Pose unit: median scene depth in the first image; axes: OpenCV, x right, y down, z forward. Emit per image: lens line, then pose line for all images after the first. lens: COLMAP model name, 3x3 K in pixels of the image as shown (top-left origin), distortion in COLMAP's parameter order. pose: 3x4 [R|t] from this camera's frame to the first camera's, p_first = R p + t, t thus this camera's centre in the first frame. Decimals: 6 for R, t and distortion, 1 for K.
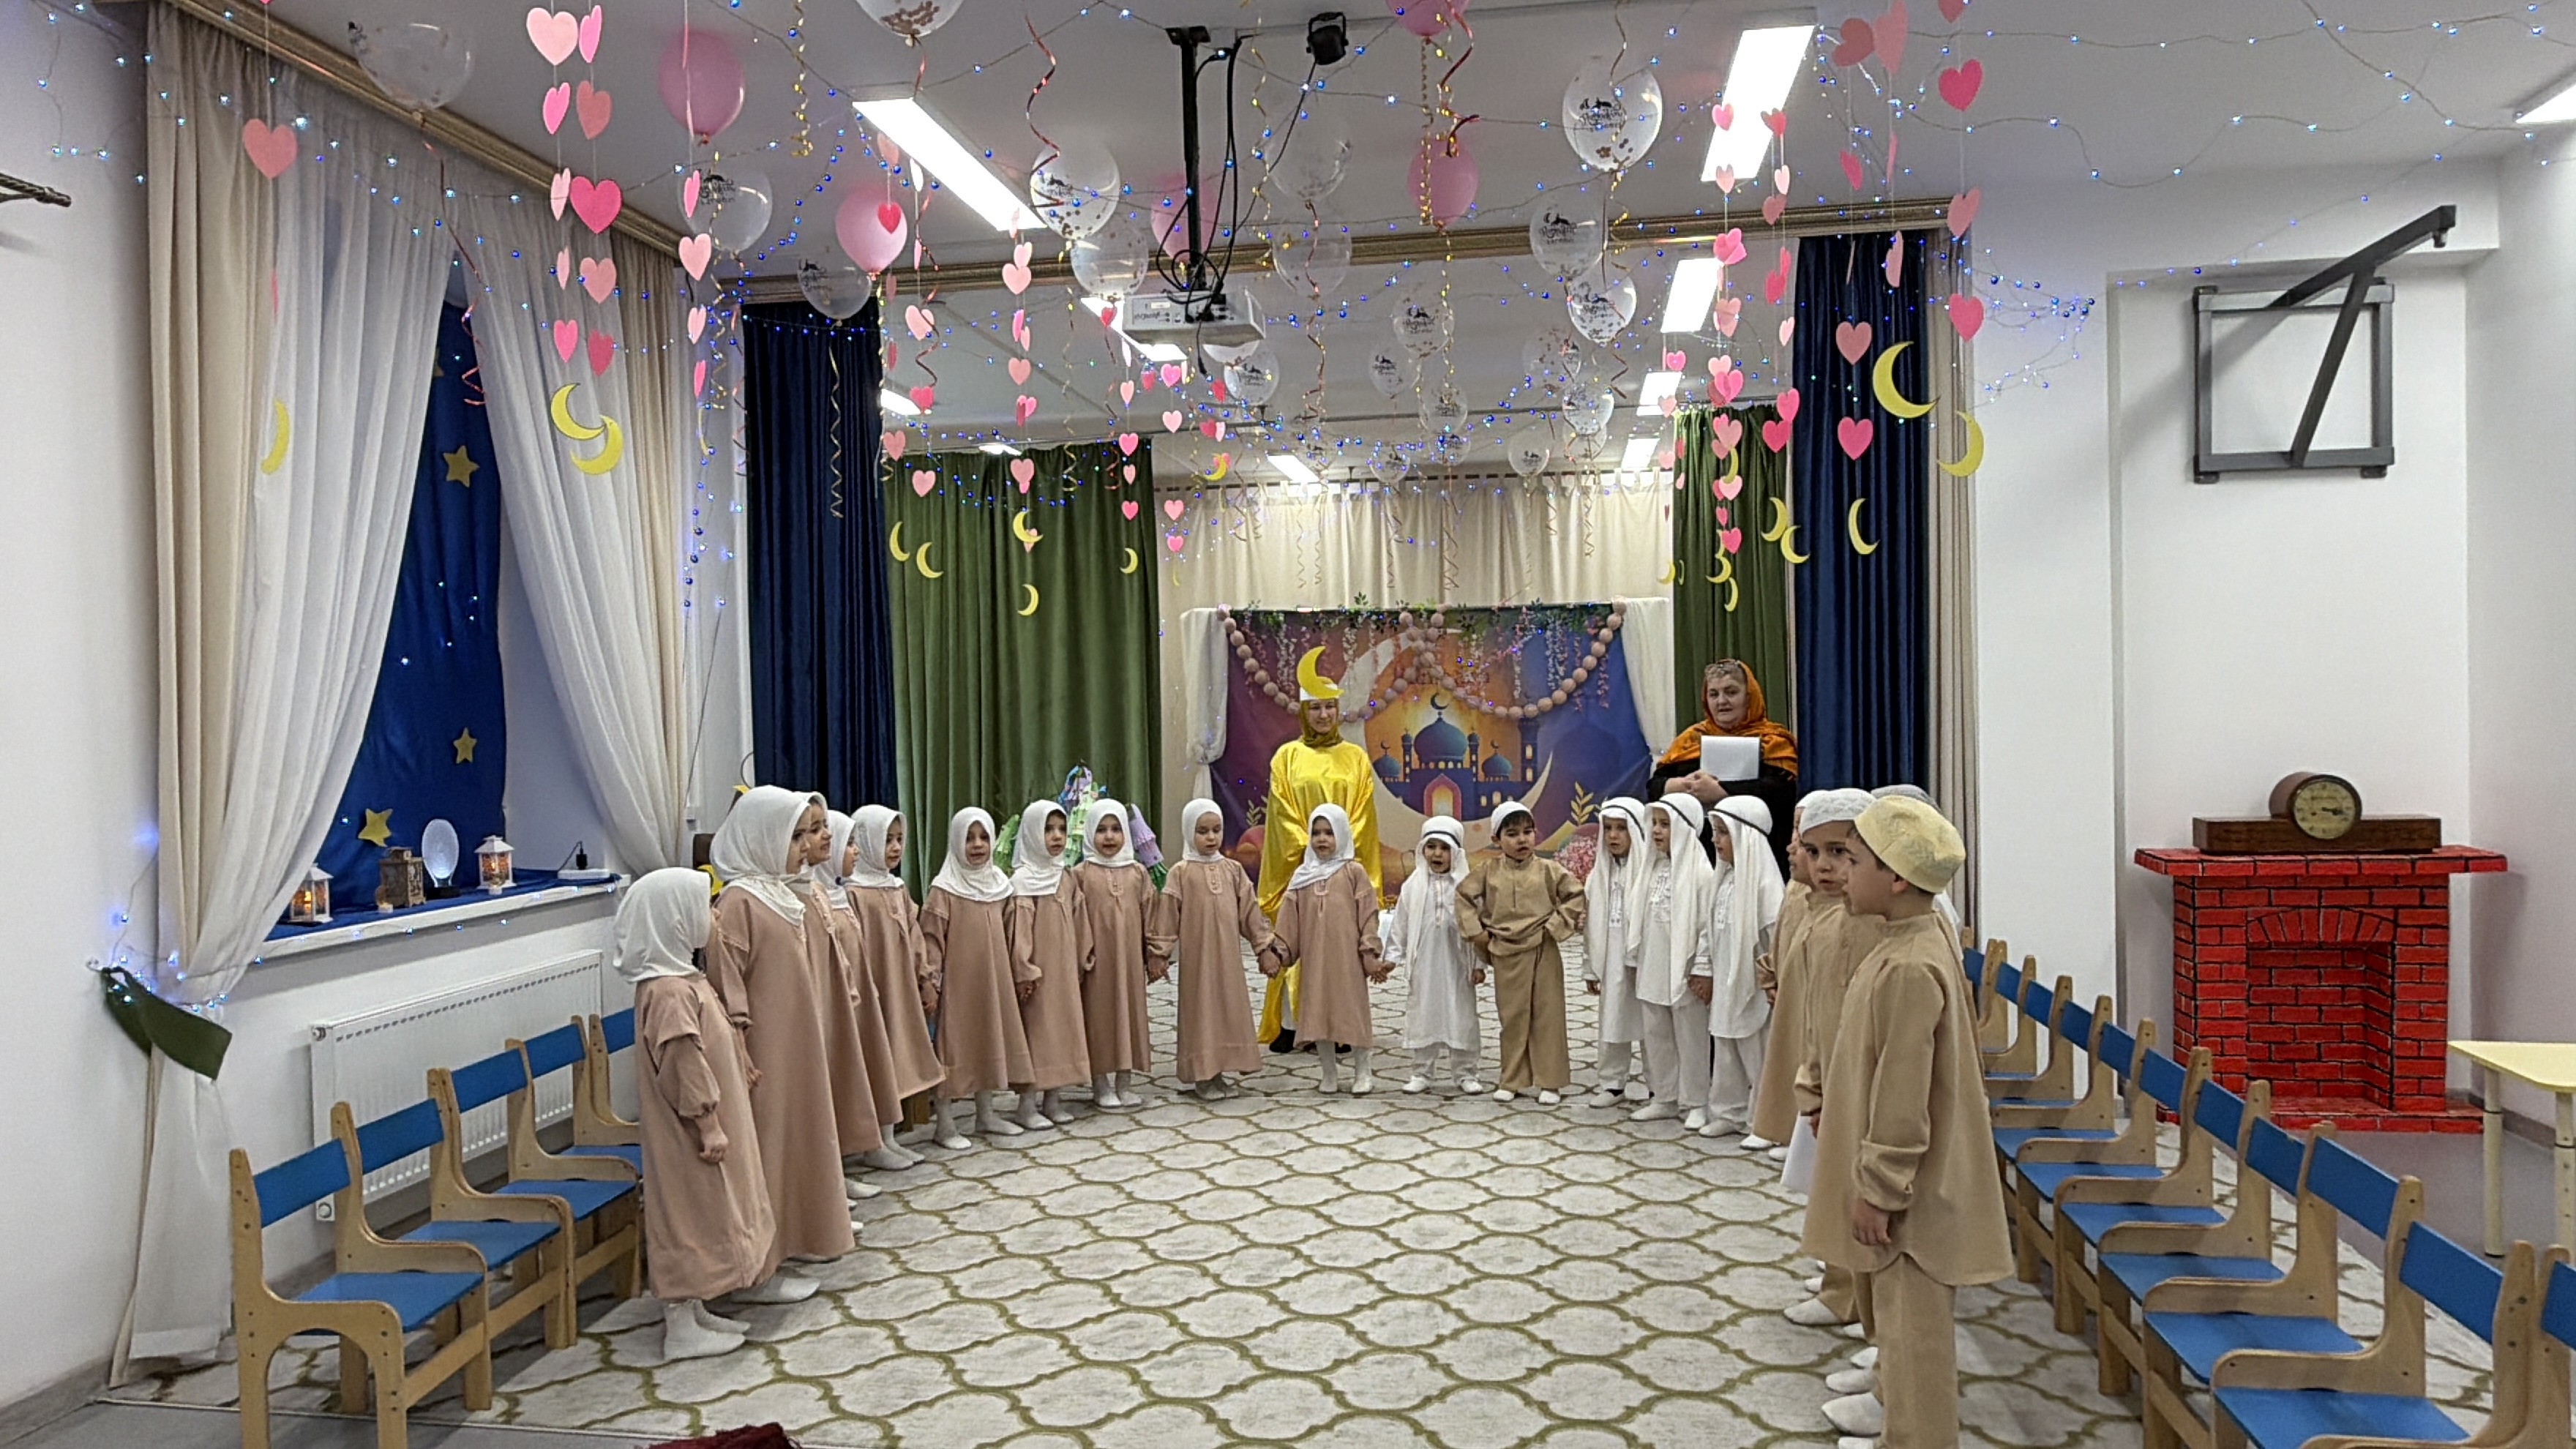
lens RADIAL K [[1654.1, 0, 1285.9], [0, 1654.1, 733.4], [0, 0, 1]] dist [0.001222, -0.001667]
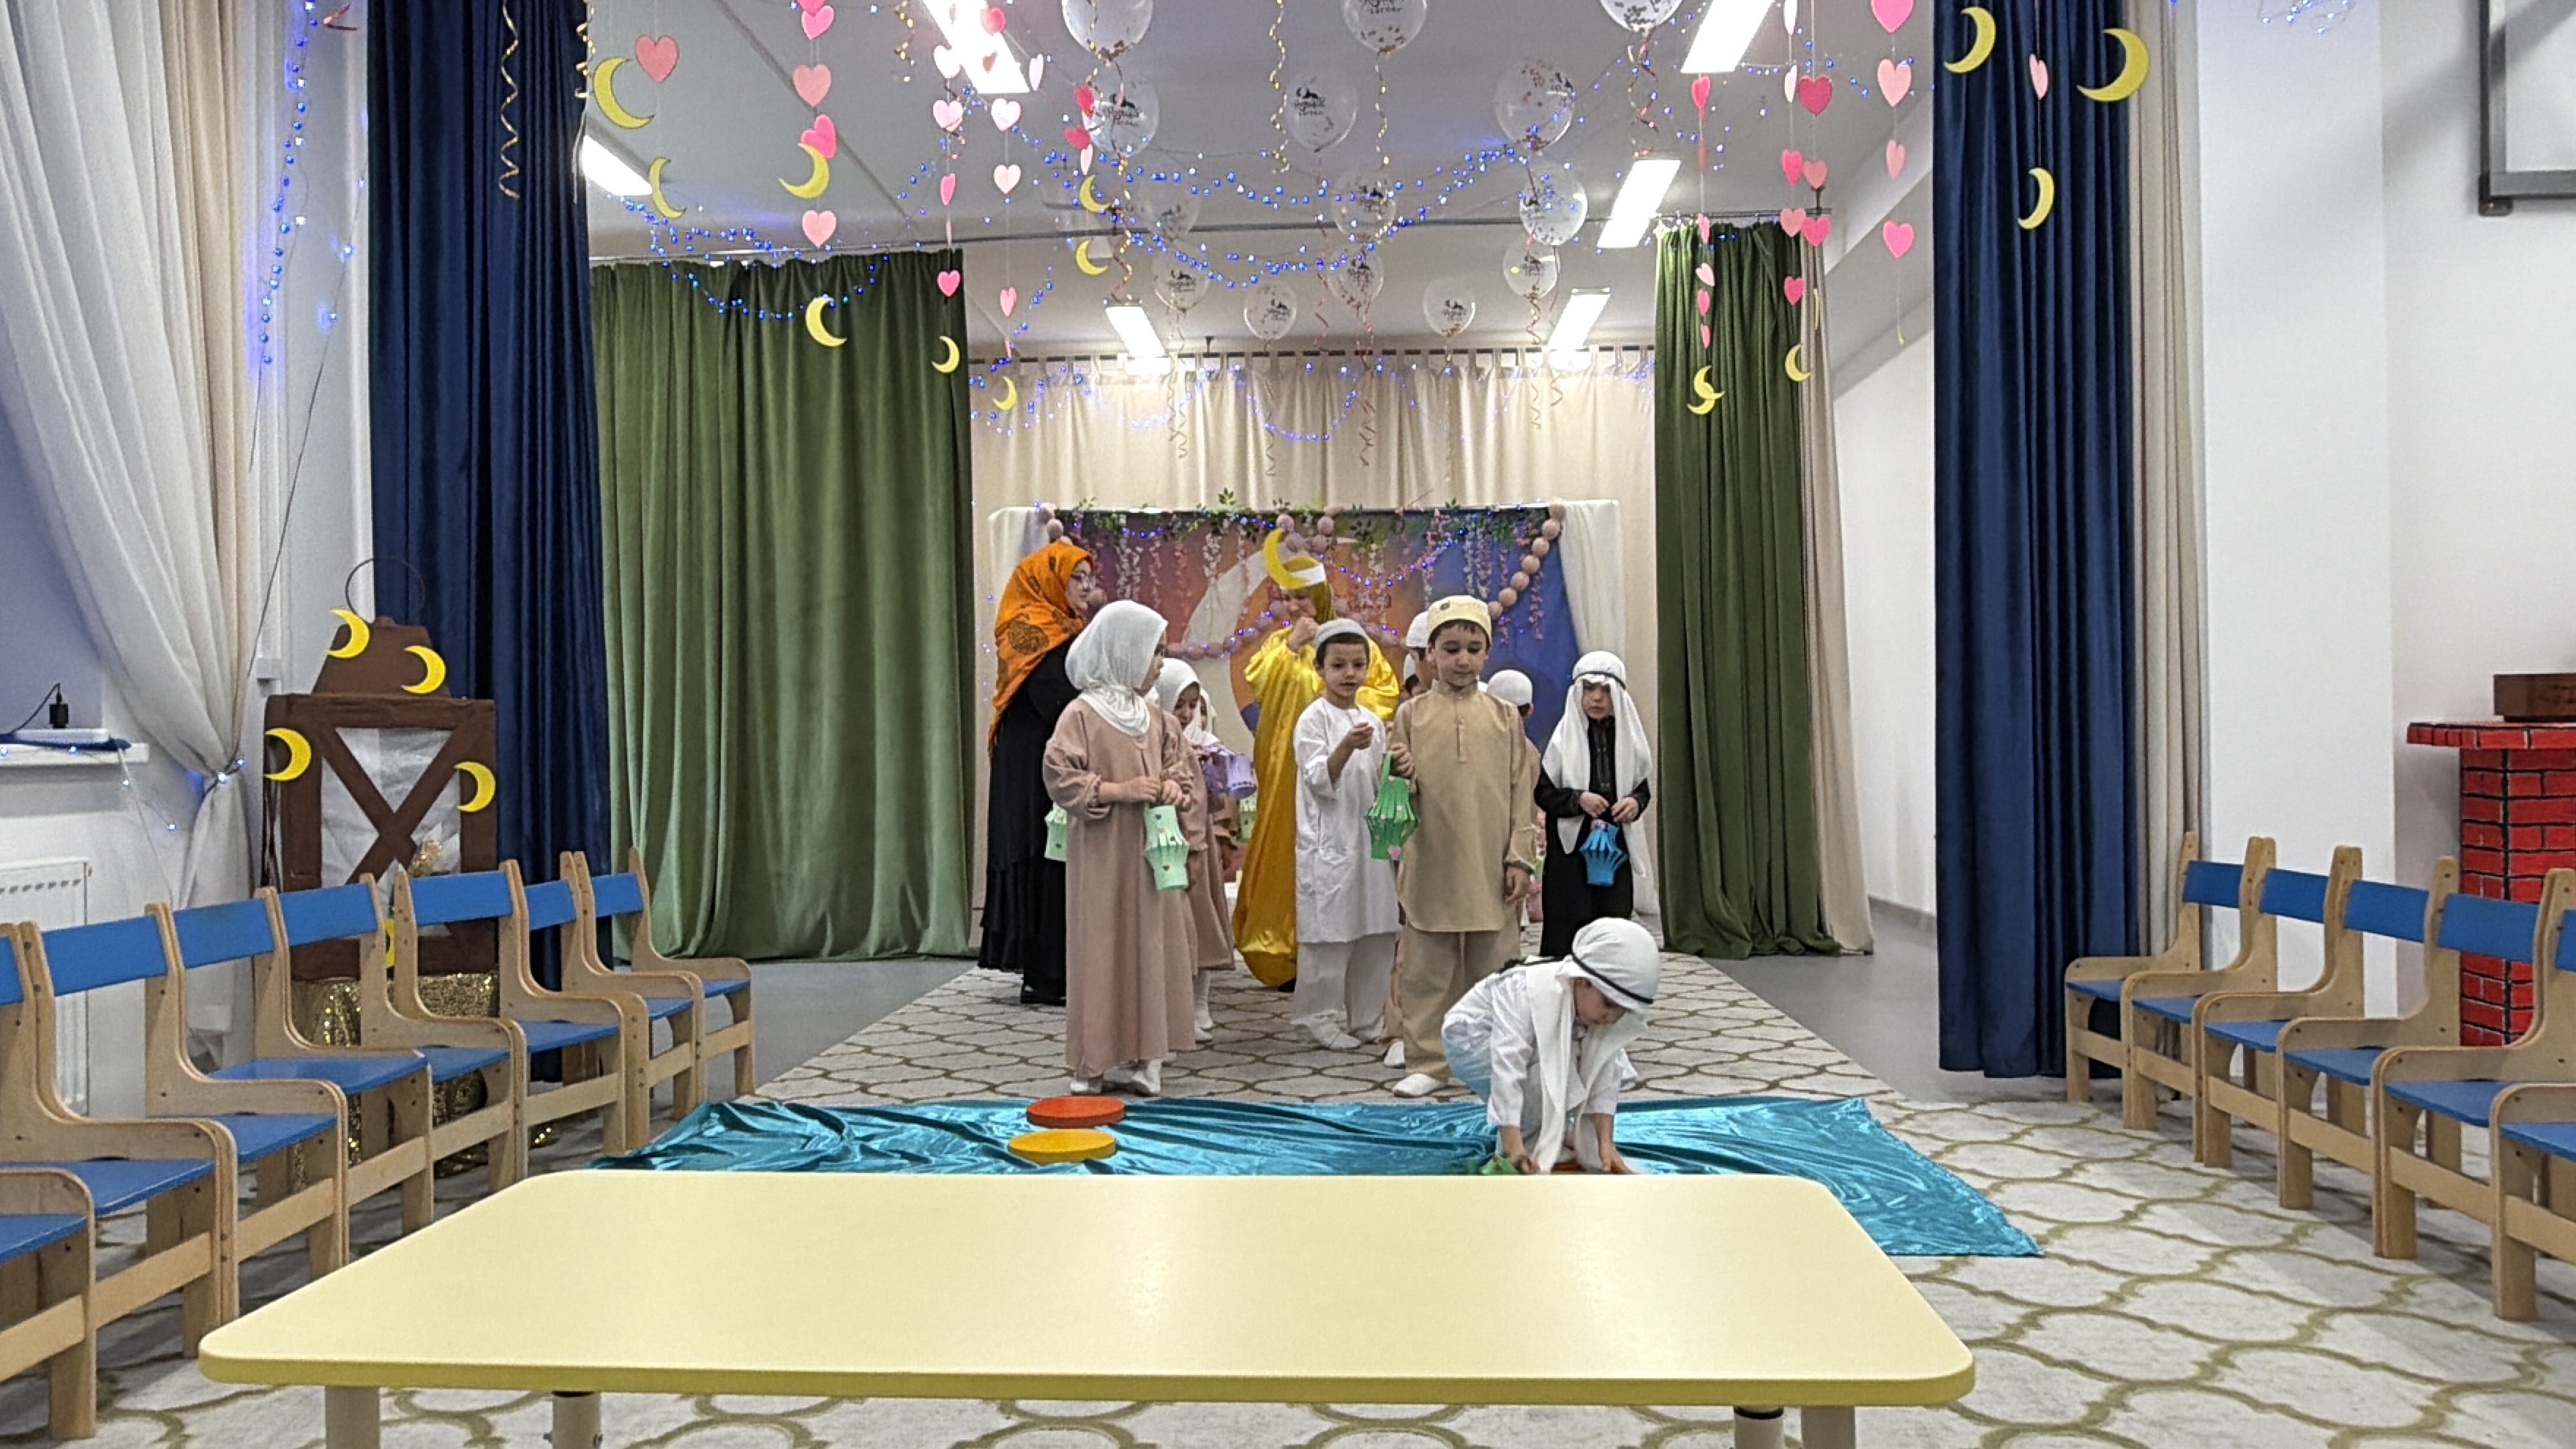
lens RADIAL K [[1863.6, 0, 1283.6], [0, 1863.6, 737.0], [0, 0, 1]] dist [-0.003219, 0.006560]
pose [[0.992669, 0.006010, 0.120713, -0.060848], [-0.003419, 0.999760, -0.021660, 0.091761], [-0.120814, 0.021089, 0.992451, 0.255624]]
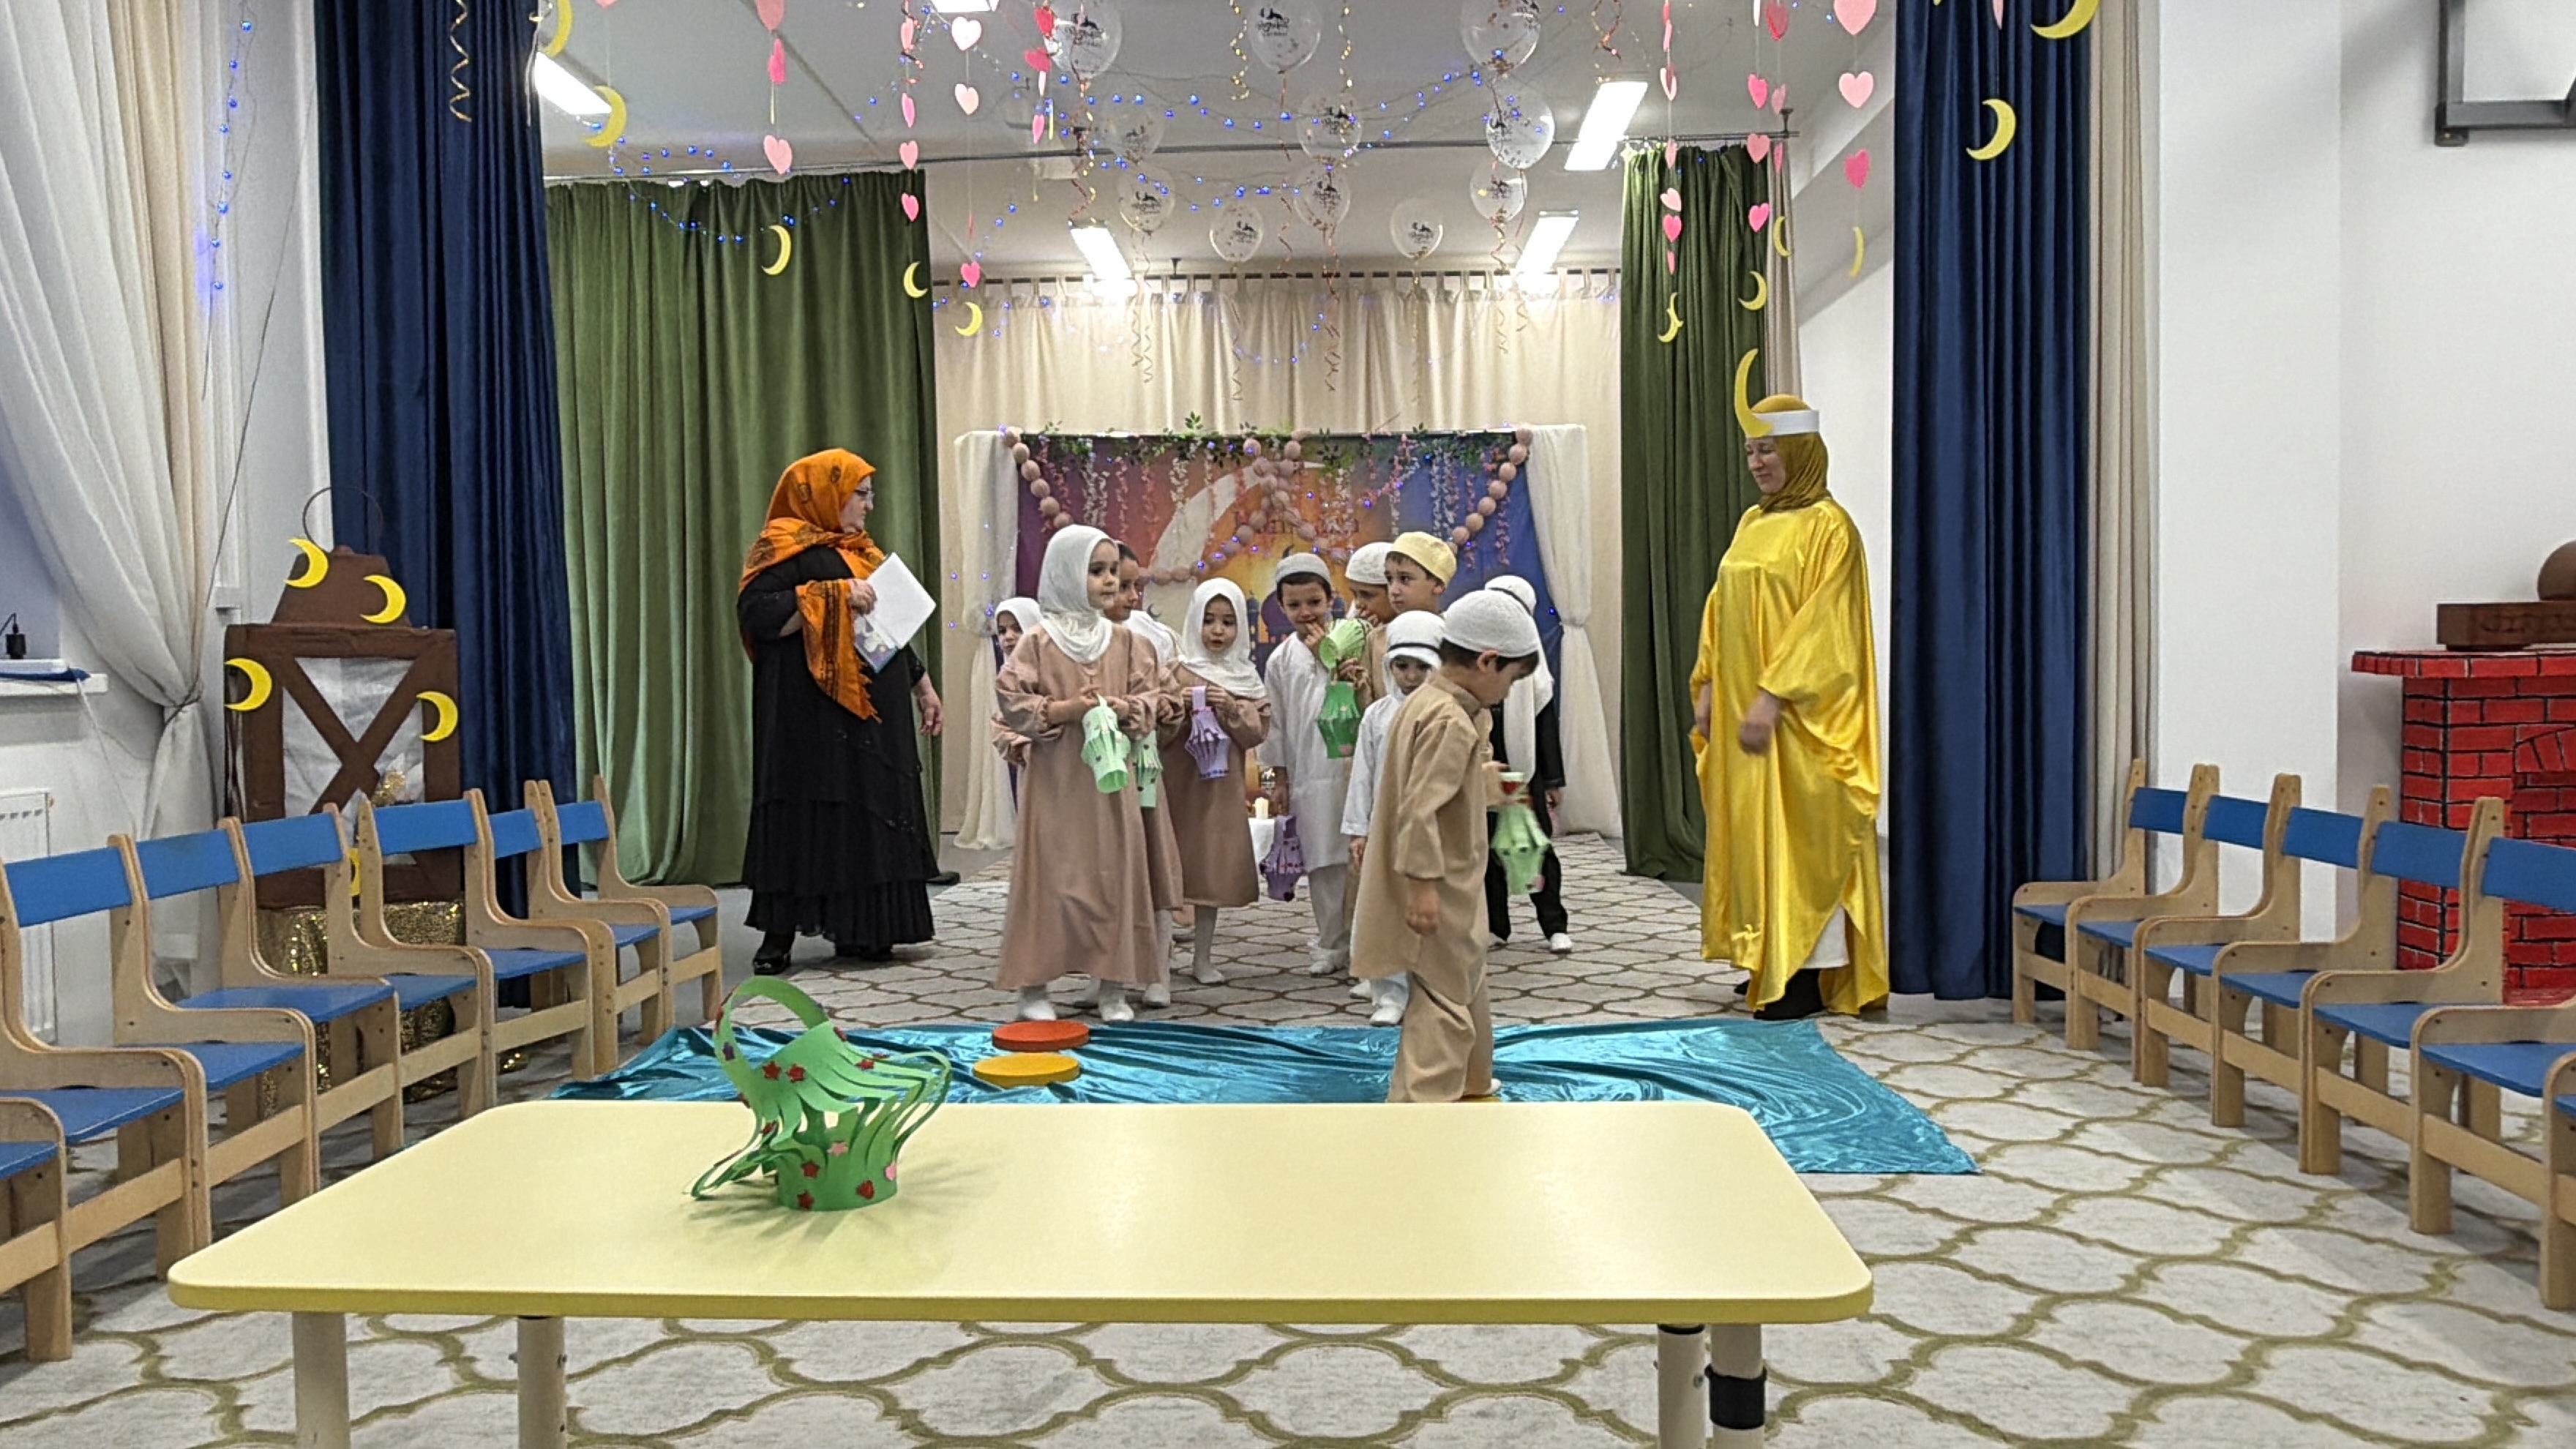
lens RADIAL K [[1863.6, 0, 1283.6], [0, 1863.6, 737.0], [0, 0, 1]] dist [-0.003219, 0.006560]
pose [[0.990764, 0.000167, 0.135597, -0.057236], [-0.002944, 0.999790, 0.020282, 0.088984], [-0.135565, -0.020494, 0.990556, 0.249092]]
